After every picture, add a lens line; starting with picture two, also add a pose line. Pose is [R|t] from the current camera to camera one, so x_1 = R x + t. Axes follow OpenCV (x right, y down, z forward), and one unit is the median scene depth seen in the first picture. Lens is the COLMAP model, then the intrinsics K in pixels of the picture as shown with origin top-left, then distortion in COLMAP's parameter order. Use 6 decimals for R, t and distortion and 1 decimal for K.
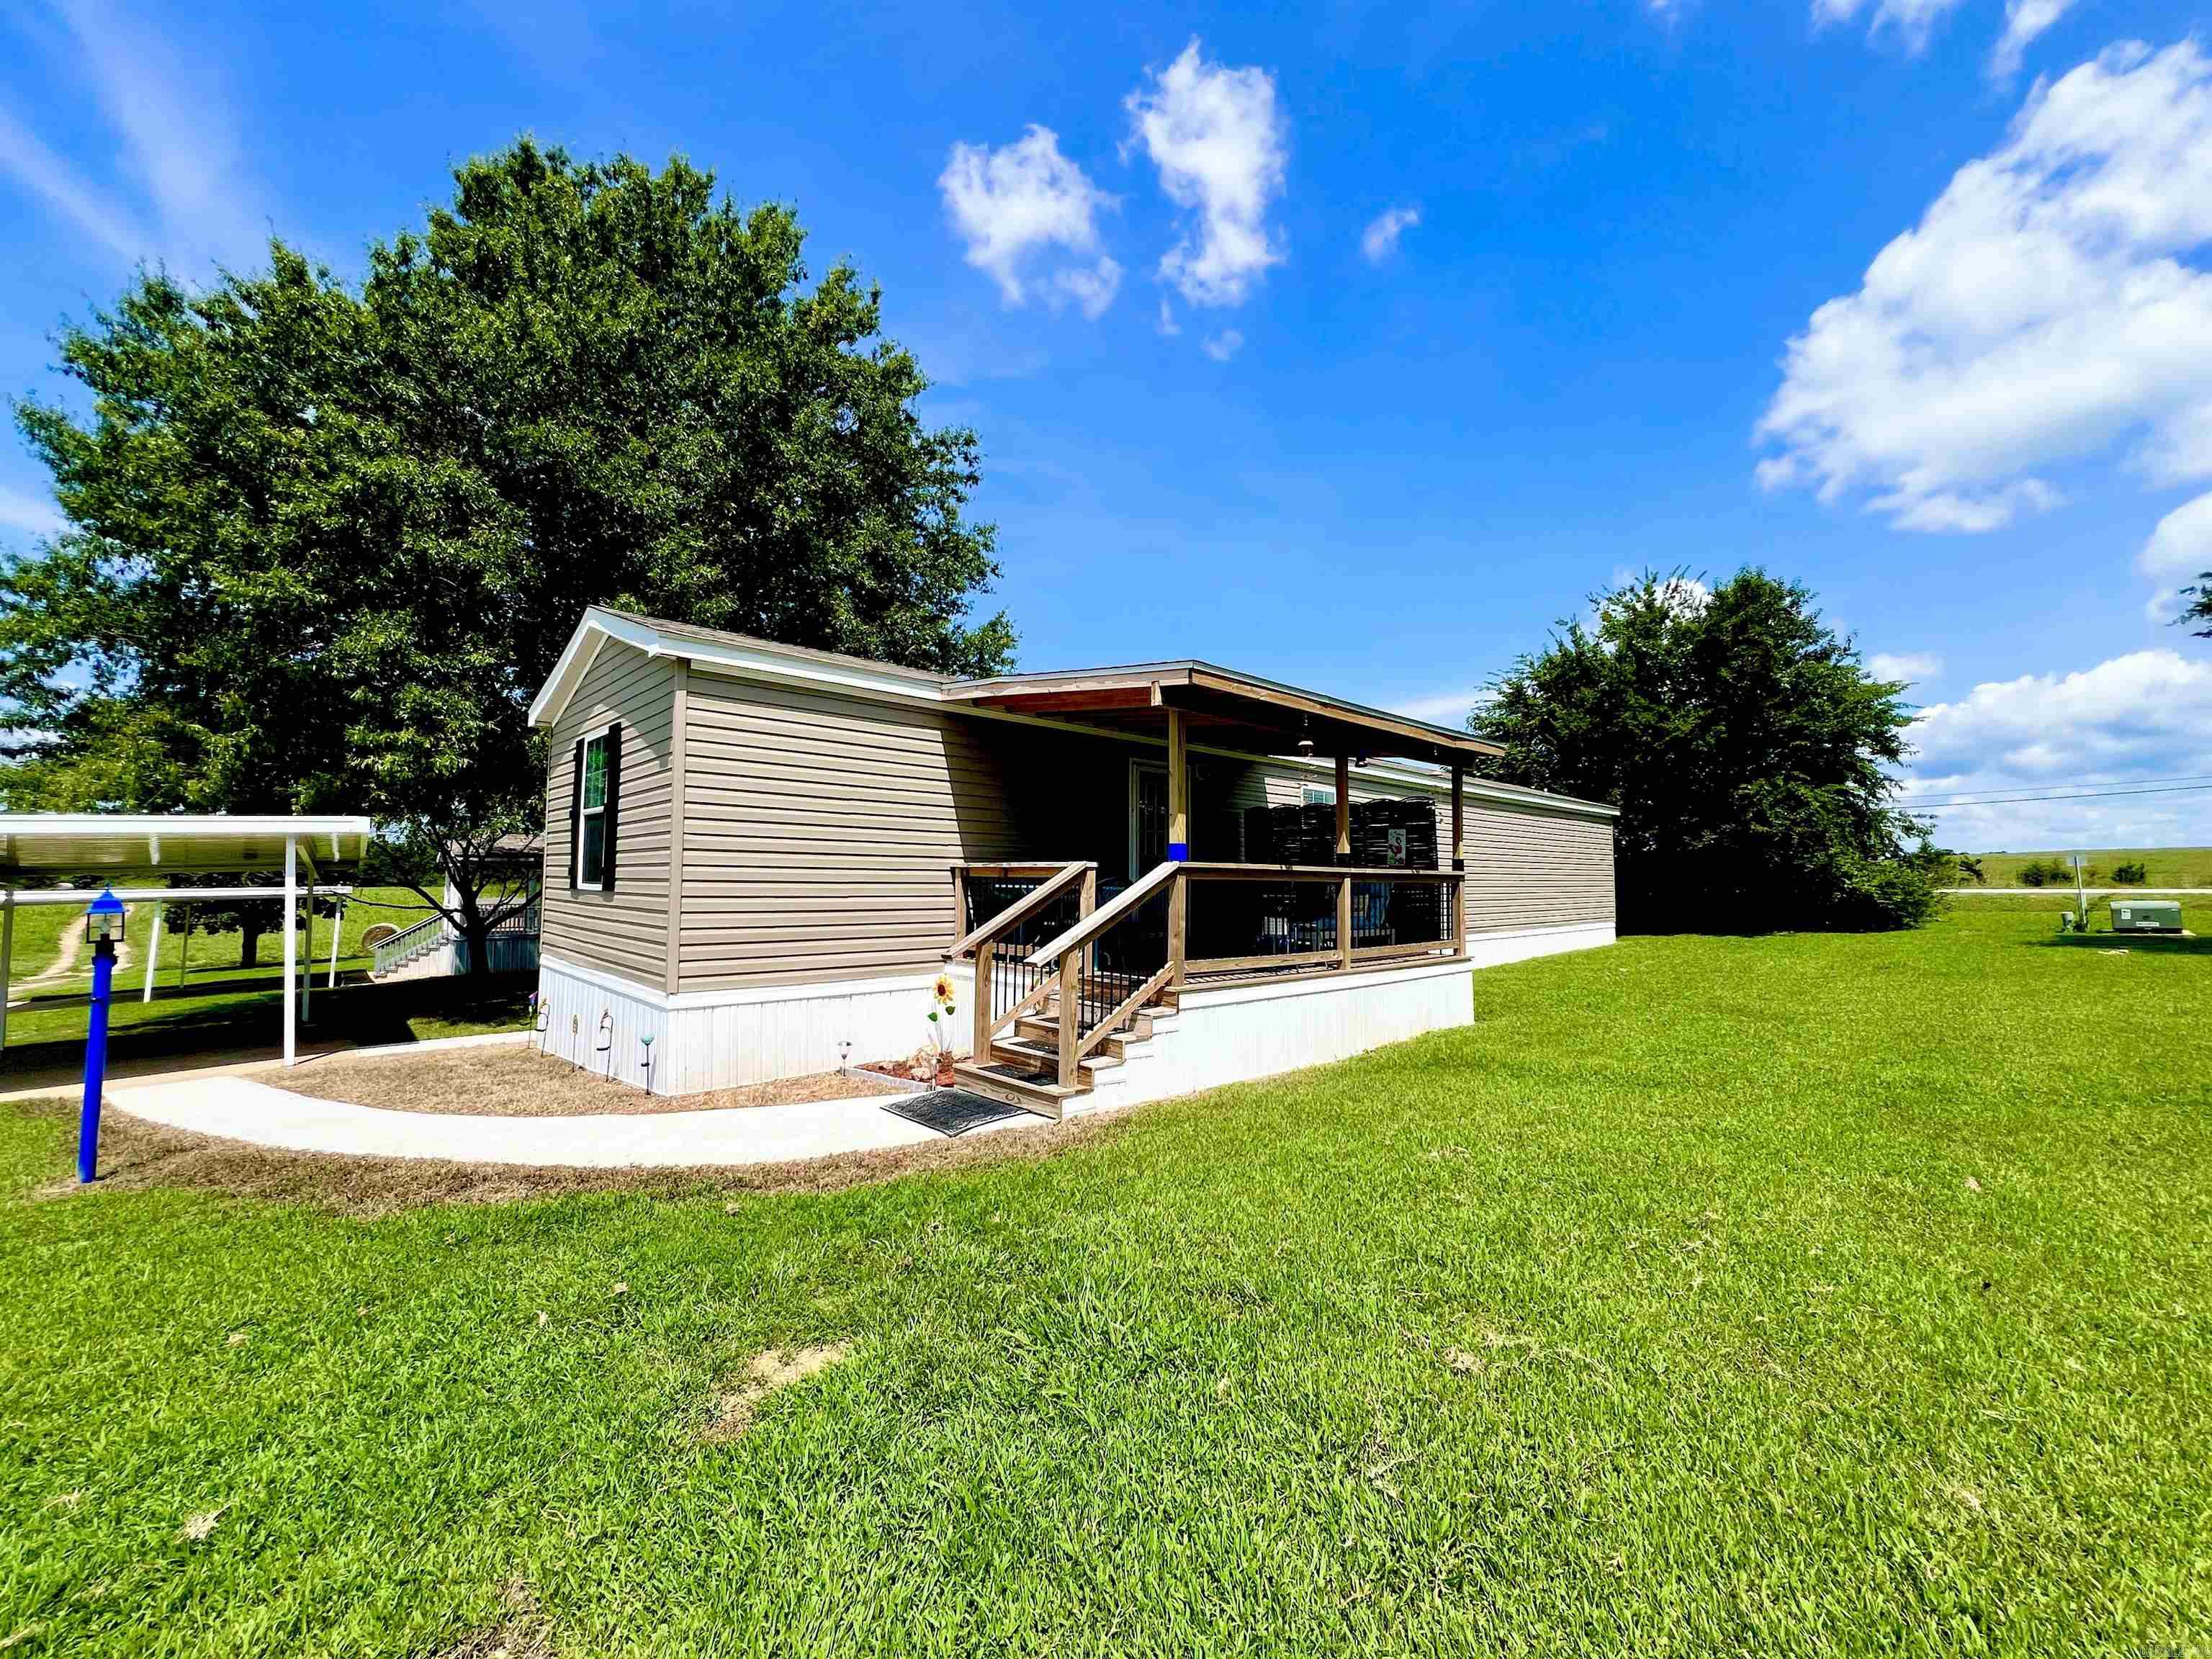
lens RADIAL K [[889.4, 0, 1104.9], [0, 889.4, 824.0], [0, 0, 1]] dist [-0.002662, 0.000781]
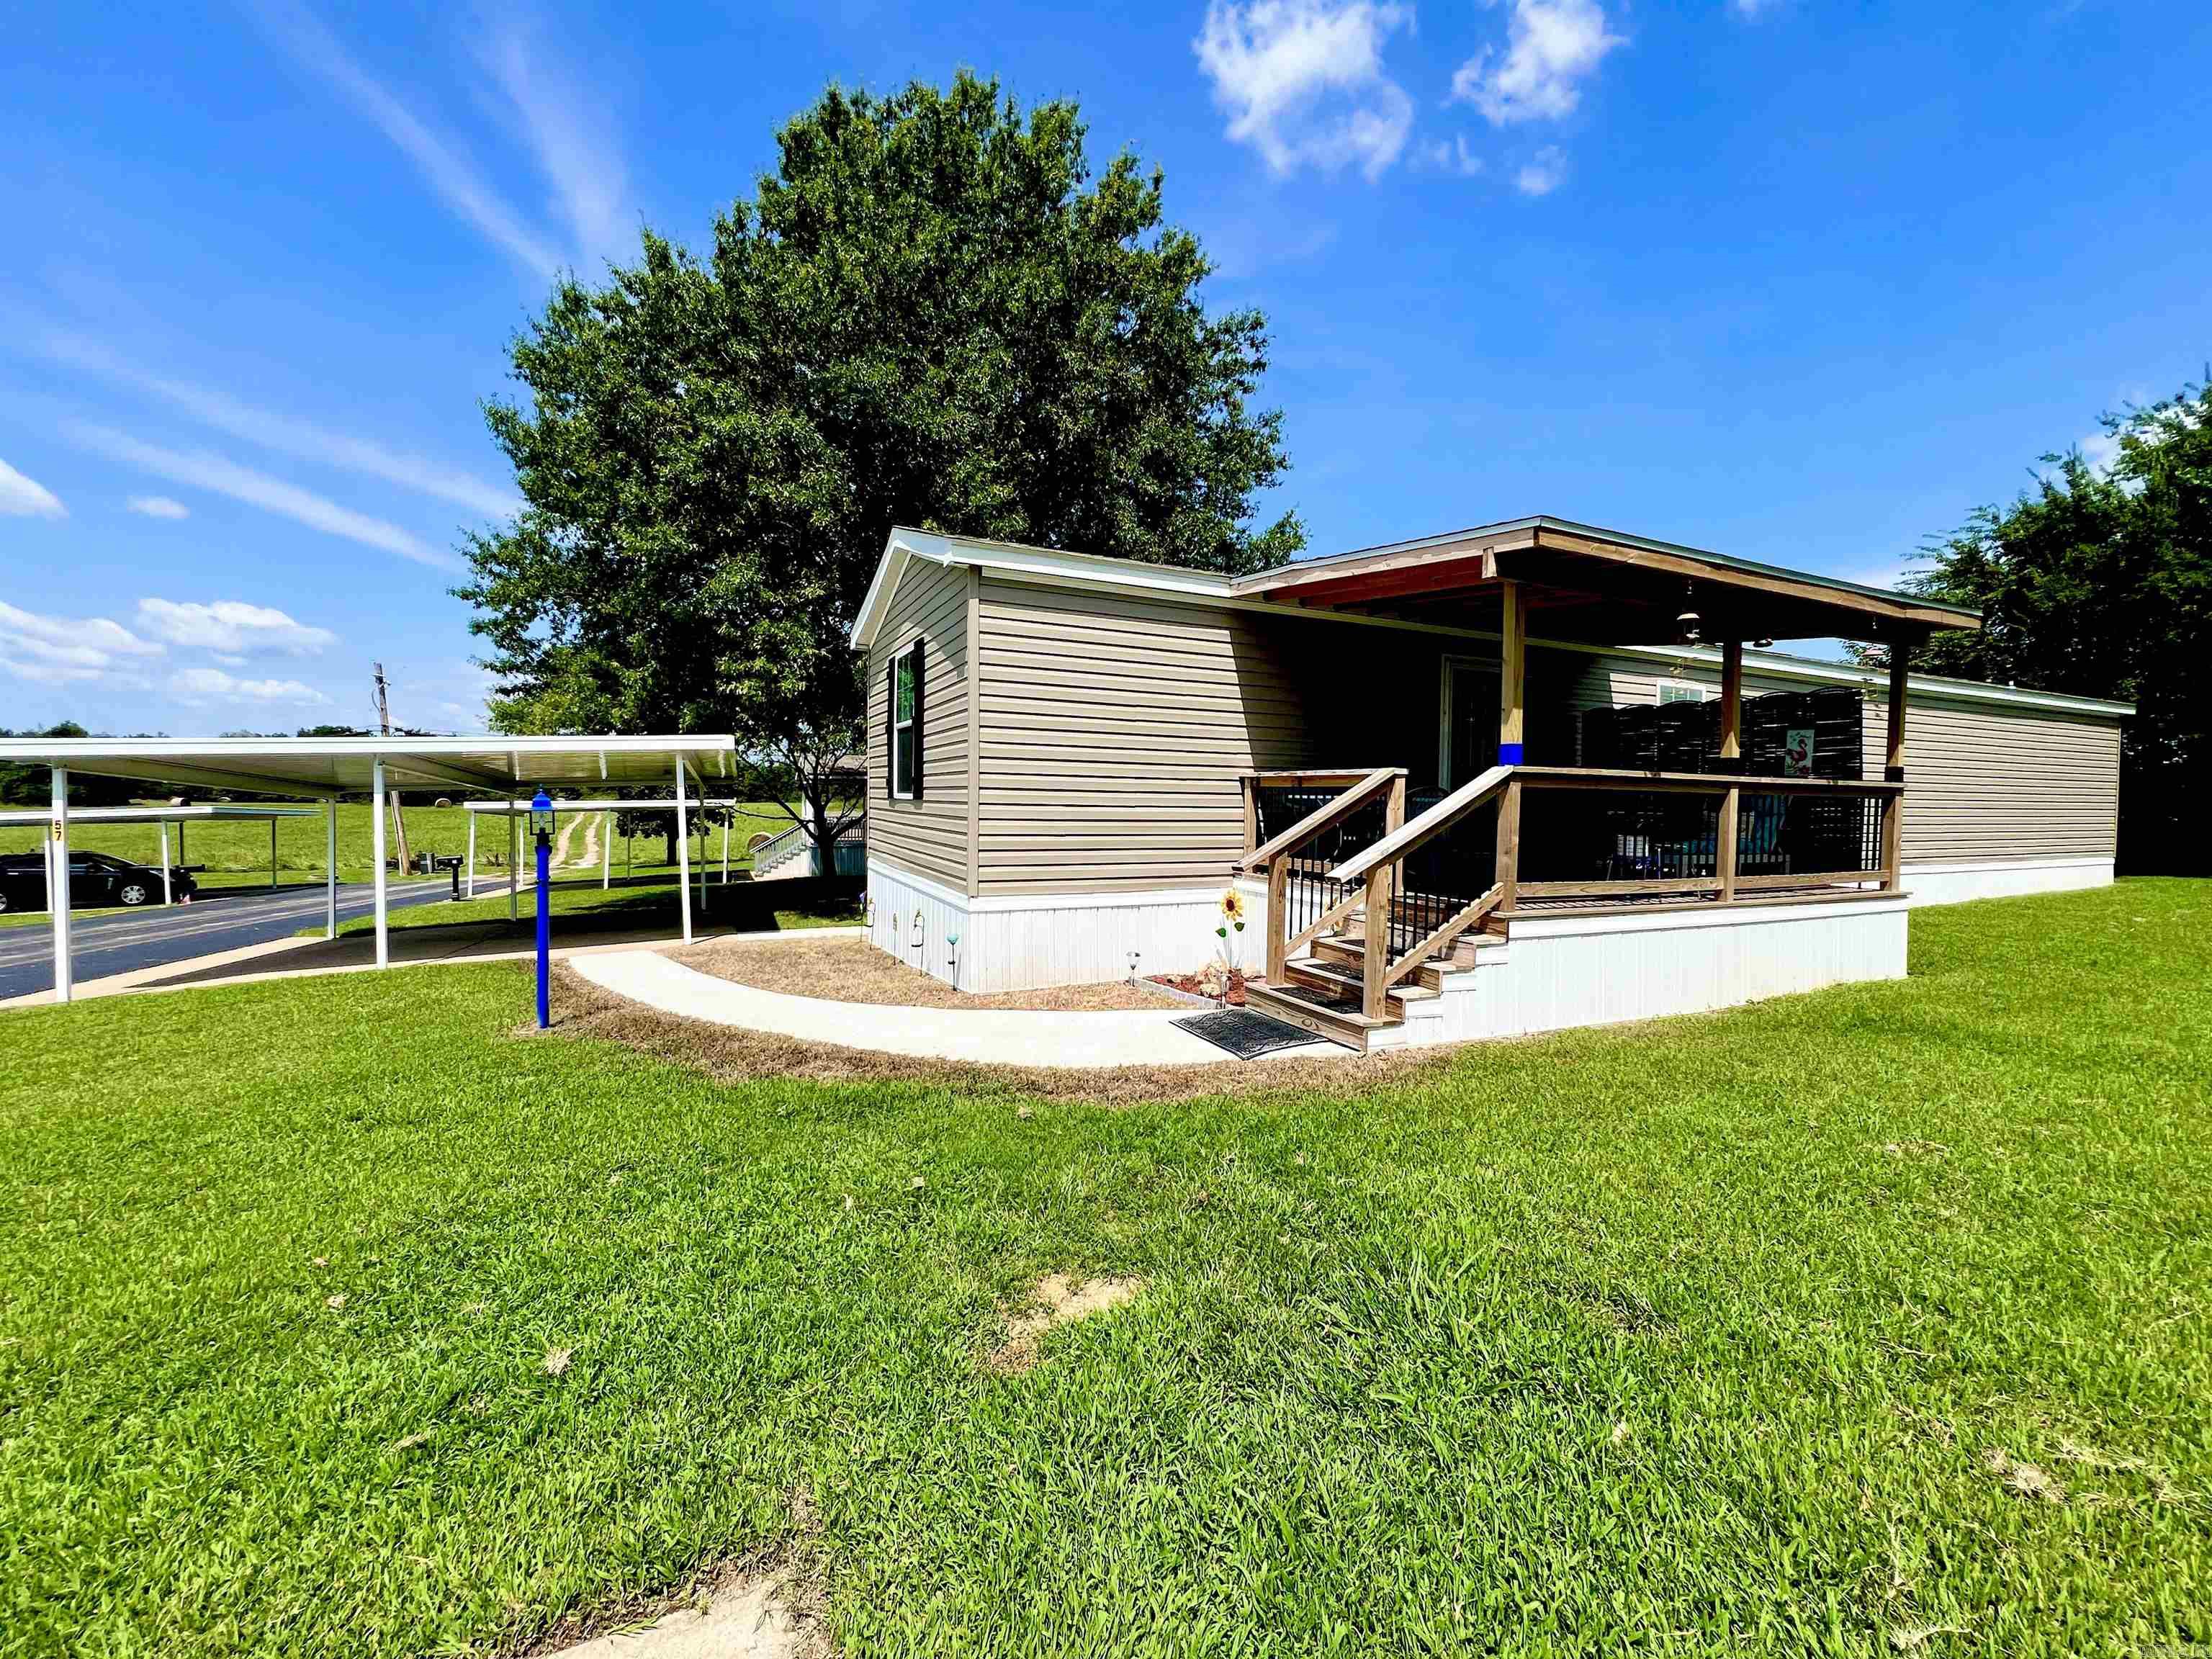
lens RADIAL K [[889.4, 0, 1104.9], [0, 889.4, 824.0], [0, 0, 1]] dist [-0.002662, 0.000781]
pose [[0.950683, 0.014938, -0.309804, -0.012371], [0.012630, 0.996147, 0.086790, 0.010875], [0.309906, -0.086422, 0.946831, 0.044052]]
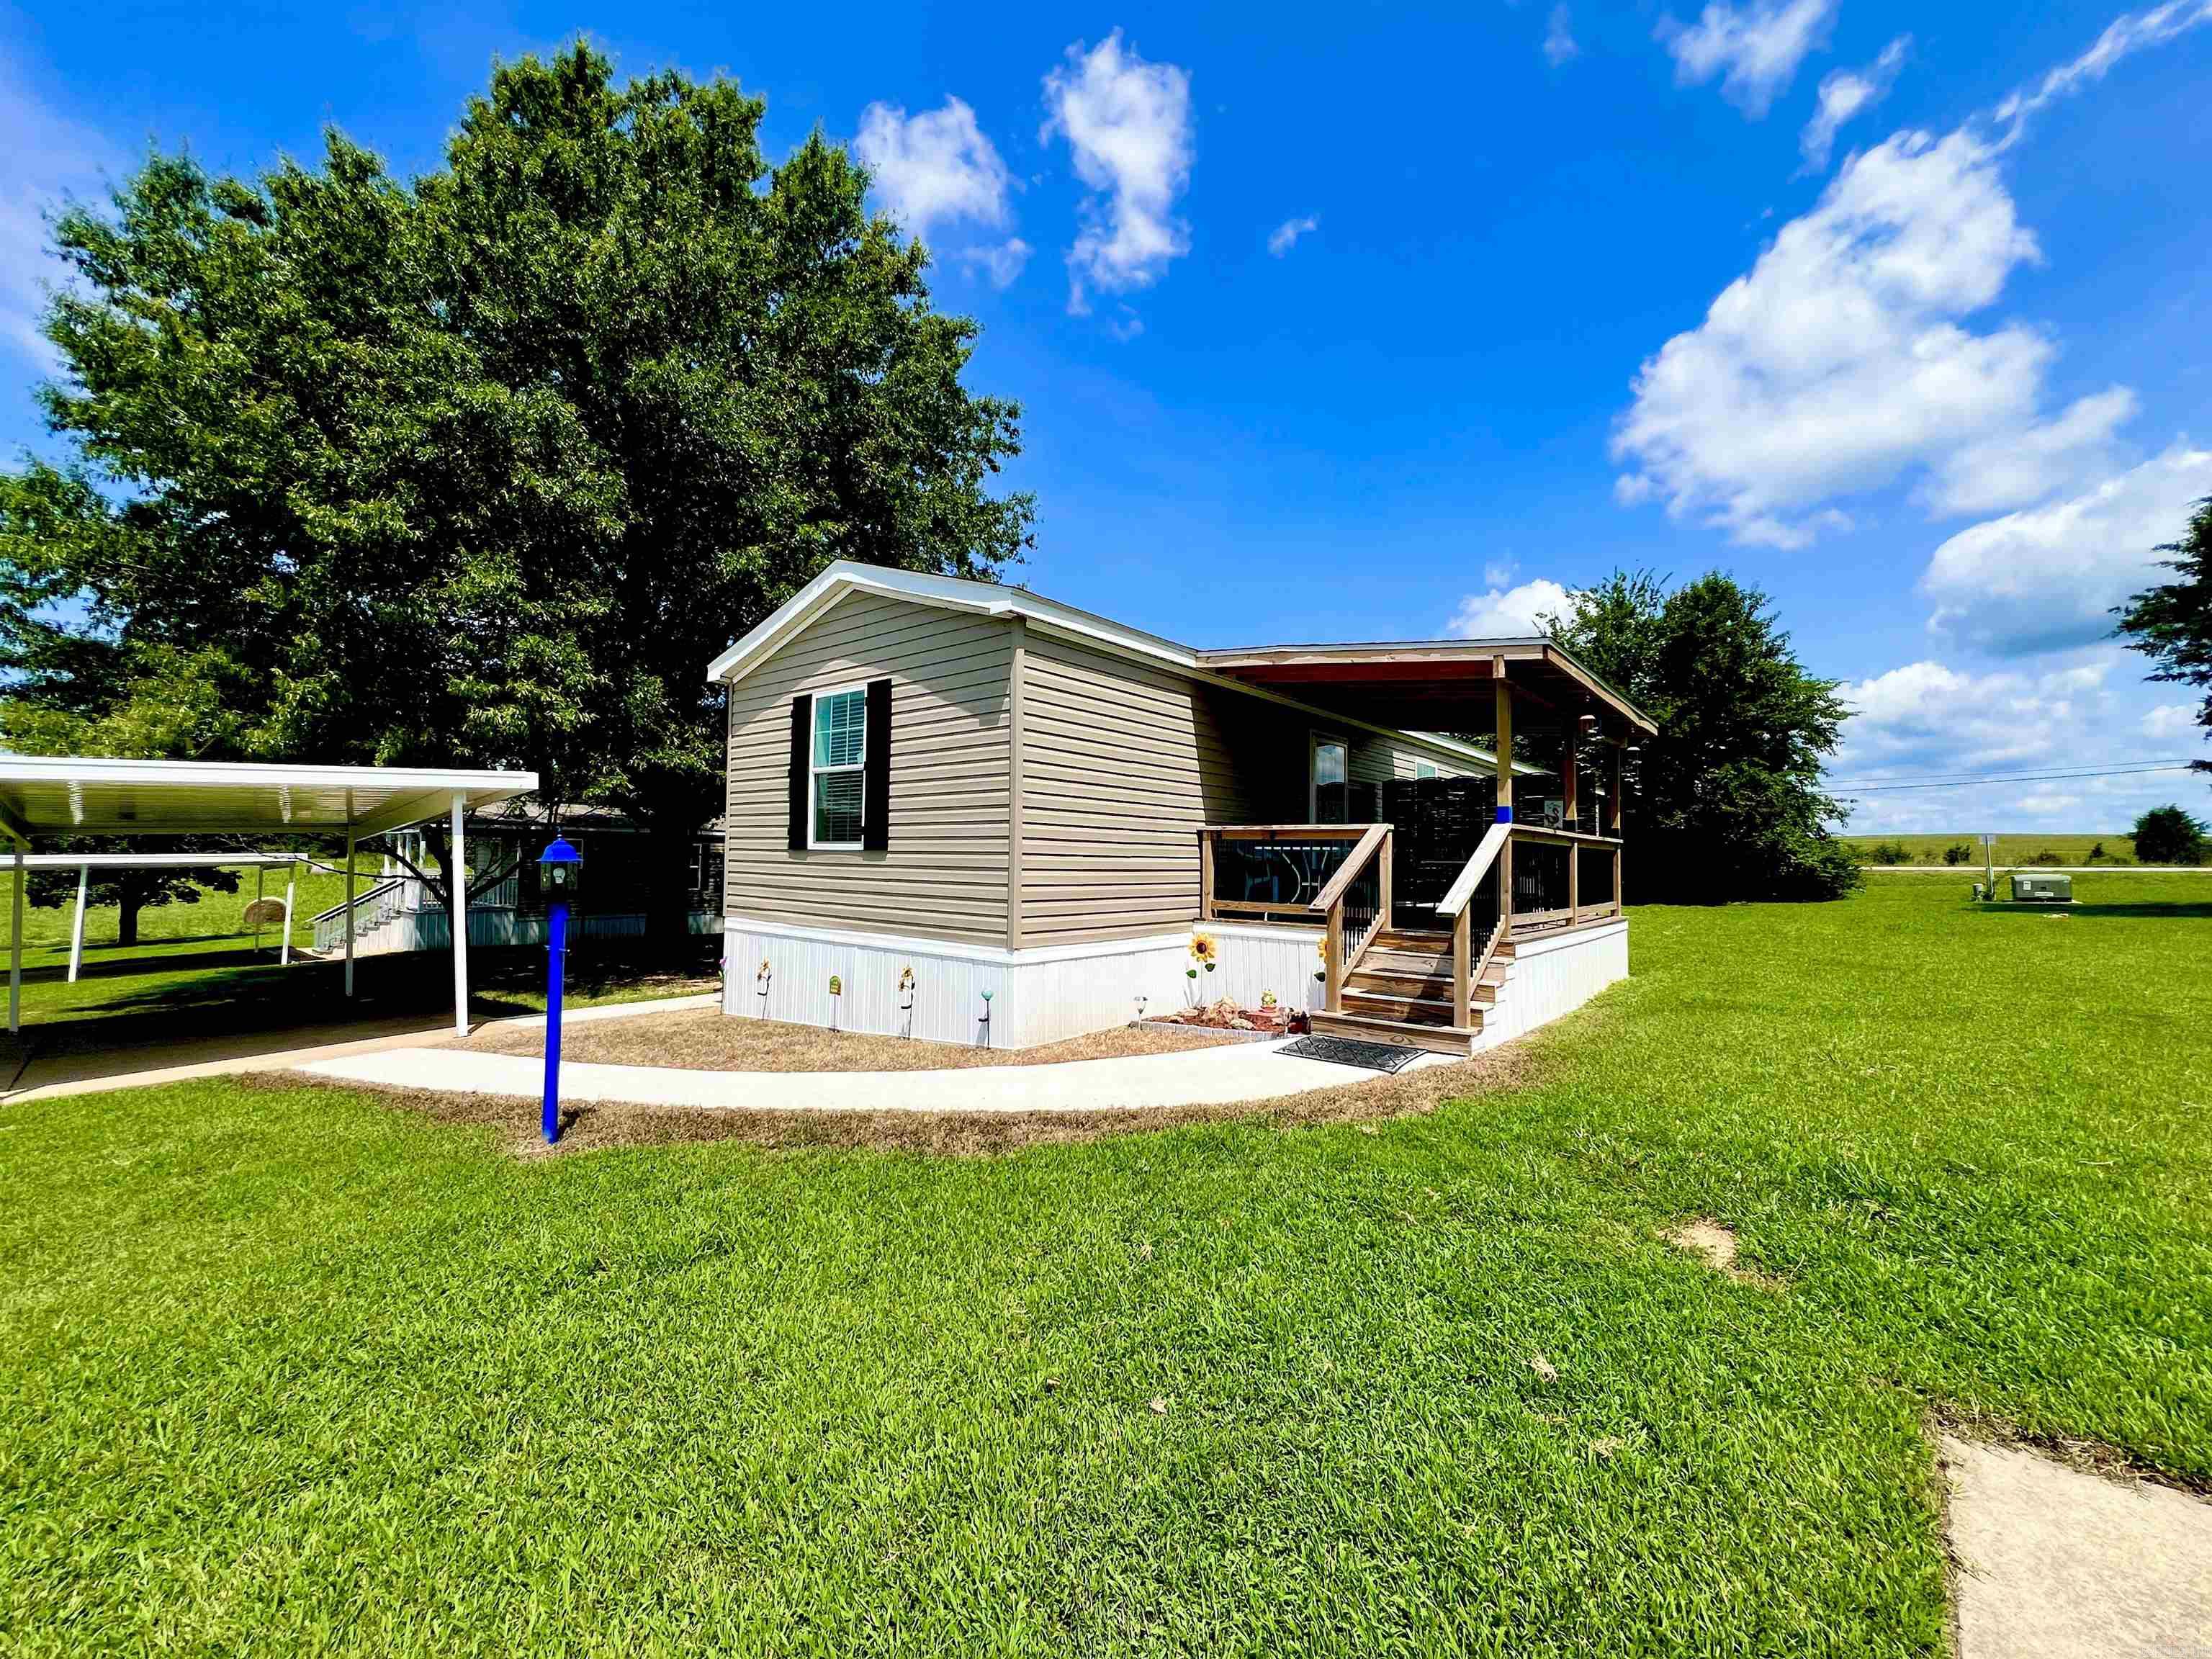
lens RADIAL K [[883.3, 0, 1110.7], [0, 883.3, 819.3], [0, 0, 1]] dist [-0.003395, -0.000225]
pose [[0.991568, 0.011630, 0.129067, -0.299175], [-0.014176, 0.999722, 0.018820, 0.013440], [-0.128812, -0.020491, 0.991457, -0.002856]]
